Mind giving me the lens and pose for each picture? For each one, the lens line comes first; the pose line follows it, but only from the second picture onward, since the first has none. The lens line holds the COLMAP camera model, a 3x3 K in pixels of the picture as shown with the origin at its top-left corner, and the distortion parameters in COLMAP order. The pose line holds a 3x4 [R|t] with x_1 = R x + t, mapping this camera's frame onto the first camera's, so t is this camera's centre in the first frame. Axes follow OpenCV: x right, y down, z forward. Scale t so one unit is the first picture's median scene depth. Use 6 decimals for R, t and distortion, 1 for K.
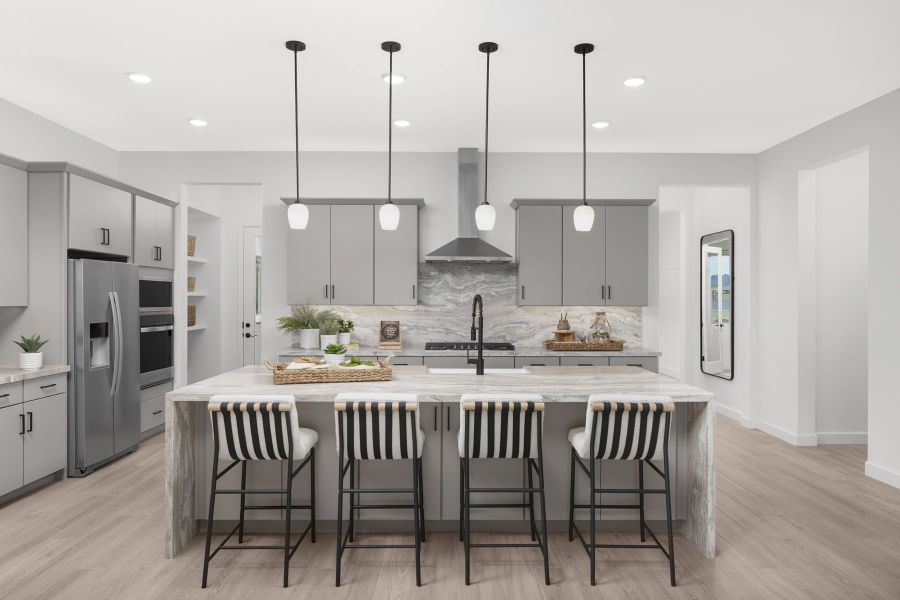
lens RADIAL K [[612.9, 0, 449.6], [0, 612.9, 291.9], [0, 0, 1]] dist [0.006131, -0.000660]
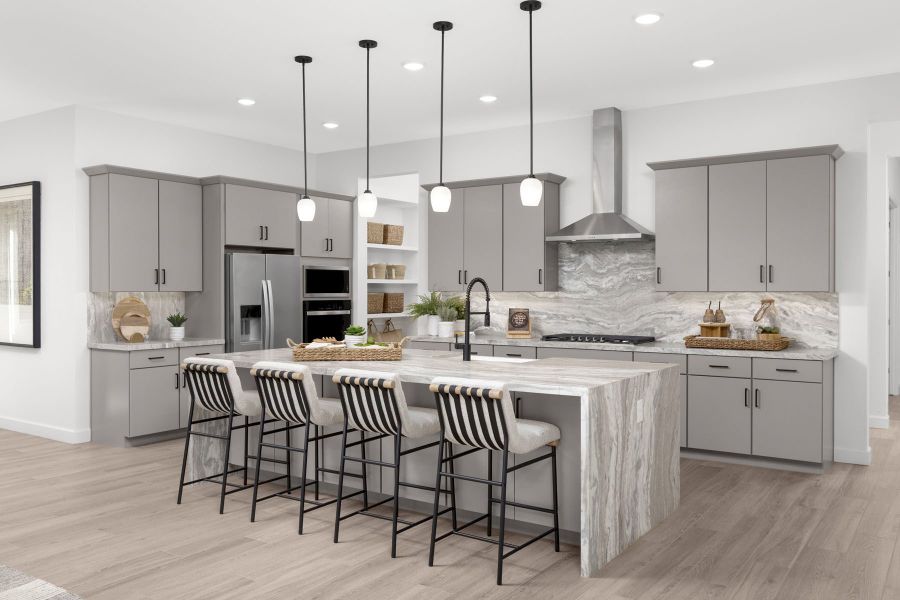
lens RADIAL K [[742.9, 0, 450.0], [0, 742.9, 300.0], [0, 0, 1]] dist [0.006173, -0.000695]
pose [[0.828007, 0.006075, -0.560685, 0.446942], [0.010805, 0.999583, 0.026786, 0.003472], [0.560613, -0.028238, 0.827596, 0.008560]]
